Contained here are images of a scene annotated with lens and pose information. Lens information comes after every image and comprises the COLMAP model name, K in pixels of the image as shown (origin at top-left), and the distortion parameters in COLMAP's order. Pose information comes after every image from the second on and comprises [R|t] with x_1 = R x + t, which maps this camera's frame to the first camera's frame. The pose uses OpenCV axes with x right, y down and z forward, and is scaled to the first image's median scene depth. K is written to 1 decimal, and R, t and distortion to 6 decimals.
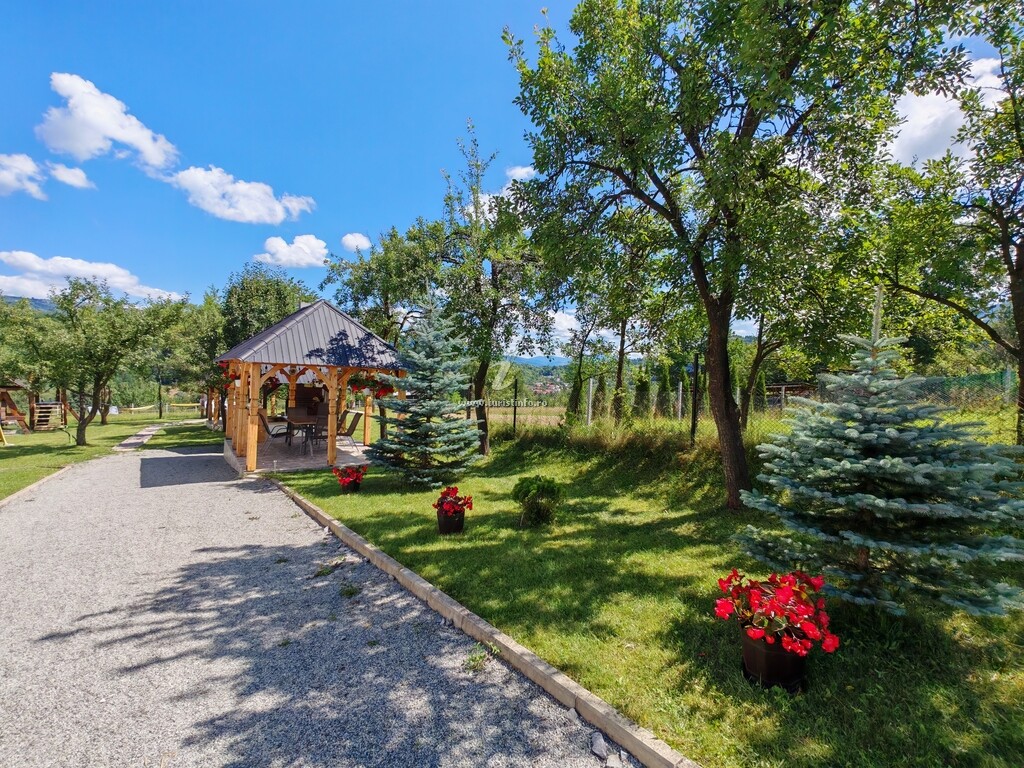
lens RADIAL K [[473.0, 0, 506.9], [0, 473.0, 384.1], [0, 0, 1]] dist [0.001712, 0.001696]
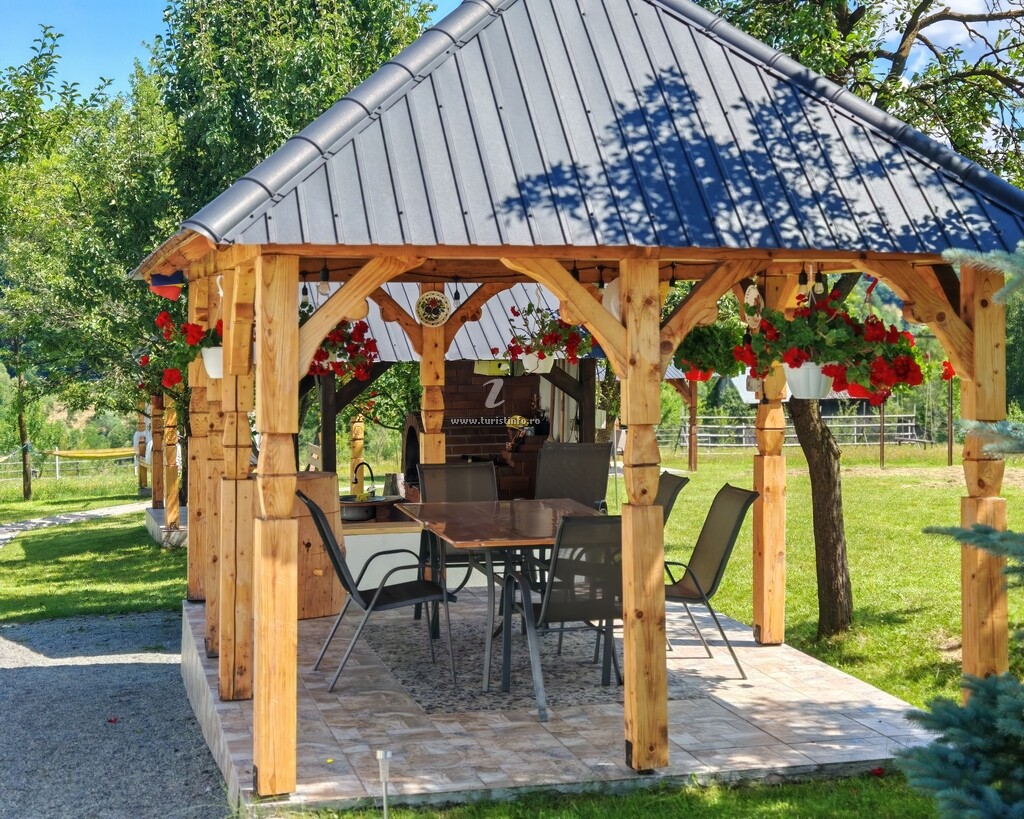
lens RADIAL K [[1713.8, 0, 513.6], [0, 1713.8, 410.2], [0, 0, 1]] dist [0.046021, 0.000000]
pose [[0.933114, -0.026743, -0.358584, -0.142310], [0.037472, 0.999033, 0.023003, 0.006569], [0.357622, -0.034901, 0.933214, 0.285268]]
